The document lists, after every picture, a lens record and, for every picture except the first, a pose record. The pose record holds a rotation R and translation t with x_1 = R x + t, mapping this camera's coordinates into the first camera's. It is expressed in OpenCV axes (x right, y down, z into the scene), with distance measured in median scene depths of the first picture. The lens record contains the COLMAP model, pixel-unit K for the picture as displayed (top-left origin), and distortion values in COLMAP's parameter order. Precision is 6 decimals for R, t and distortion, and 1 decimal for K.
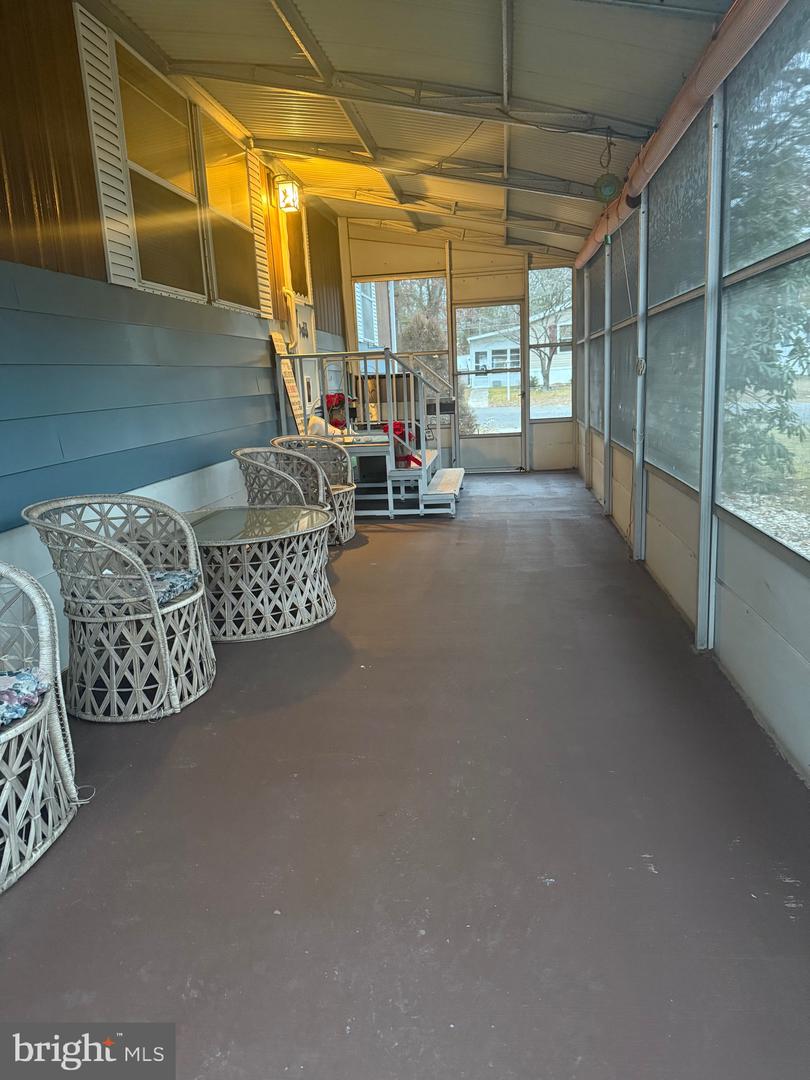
lens RADIAL K [[752.4, 0, 405.0], [0, 752.4, 540.0], [0, 0, 1]] dist [0.008821, -0.054397]
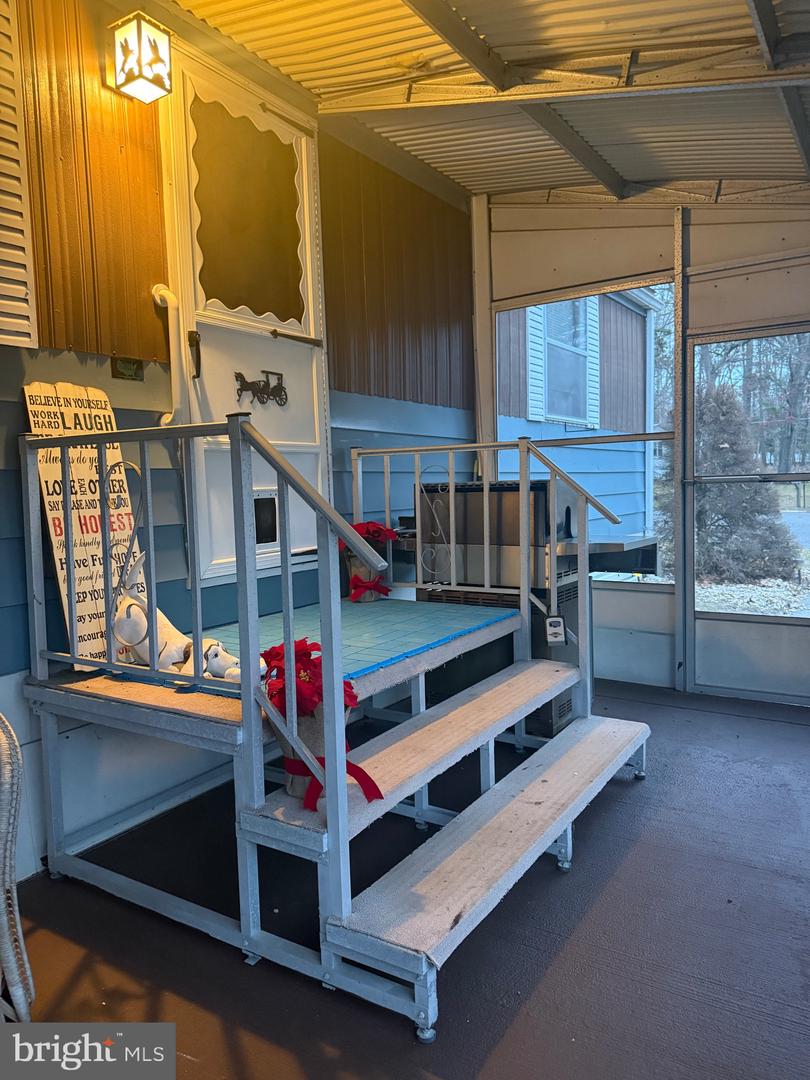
lens RADIAL K [[752.4, 0, 405.0], [0, 752.4, 540.0], [0, 0, 1]] dist [0.008821, -0.054397]
pose [[0.900659, 0.049492, -0.431698, 0.115624], [-0.101000, 0.990126, -0.097207, -0.124956], [0.422625, 0.131152, 0.896765, 0.526627]]
